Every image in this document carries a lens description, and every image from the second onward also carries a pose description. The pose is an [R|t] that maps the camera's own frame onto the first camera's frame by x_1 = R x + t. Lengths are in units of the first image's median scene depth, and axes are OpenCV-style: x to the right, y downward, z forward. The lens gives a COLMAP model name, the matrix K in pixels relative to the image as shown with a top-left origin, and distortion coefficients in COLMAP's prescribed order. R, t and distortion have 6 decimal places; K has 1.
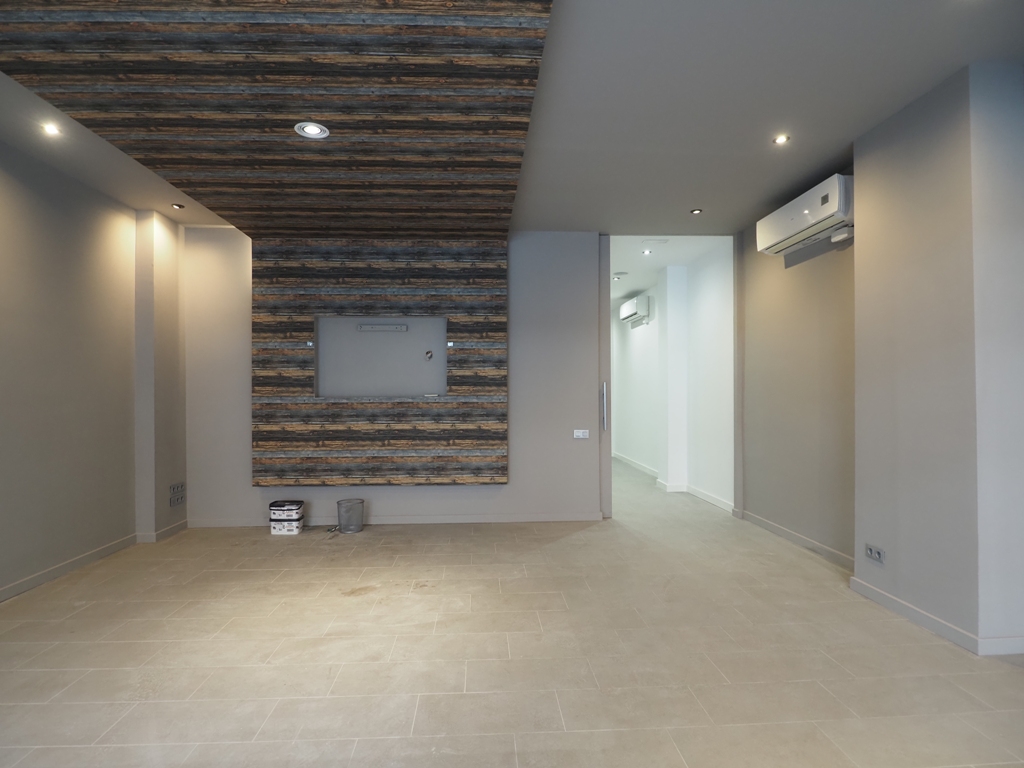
lens RADIAL K [[550.5, 0, 491.4], [0, 550.5, 393.5], [0, 0, 1]] dist [-0.011934, -0.002267]
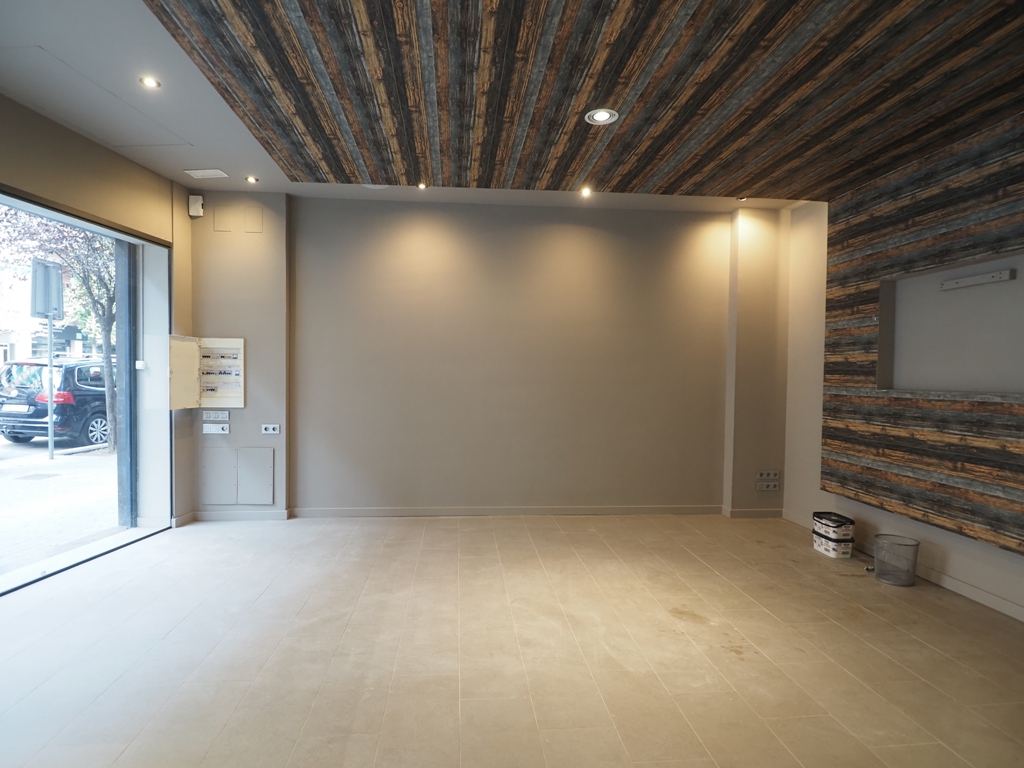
lens RADIAL K [[550.5, 0, 516.9], [0, 550.5, 392.6], [0, 0, 1]] dist [-0.011934, -0.002267]
pose [[0.059202, 0.037149, -0.997555, 0.396795], [-0.015125, 0.999226, 0.036313, -0.008073], [0.998131, 0.012939, 0.059718, 0.467166]]
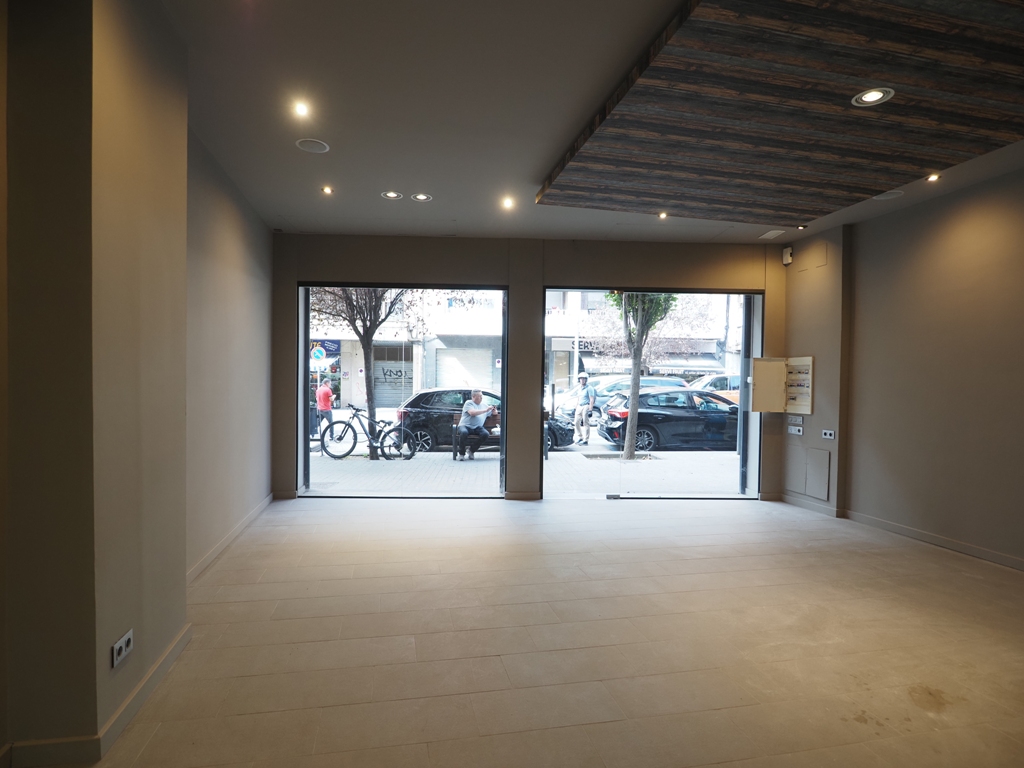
lens RADIAL K [[550.5, 0, 492.5], [0, 550.5, 391.3], [0, 0, 1]] dist [-0.011934, -0.002267]
pose [[-0.987621, -0.005338, -0.156770, 0.251344], [-0.008577, 0.999763, 0.019989, -0.005175], [0.156626, 0.021086, -0.987433, 1.056556]]
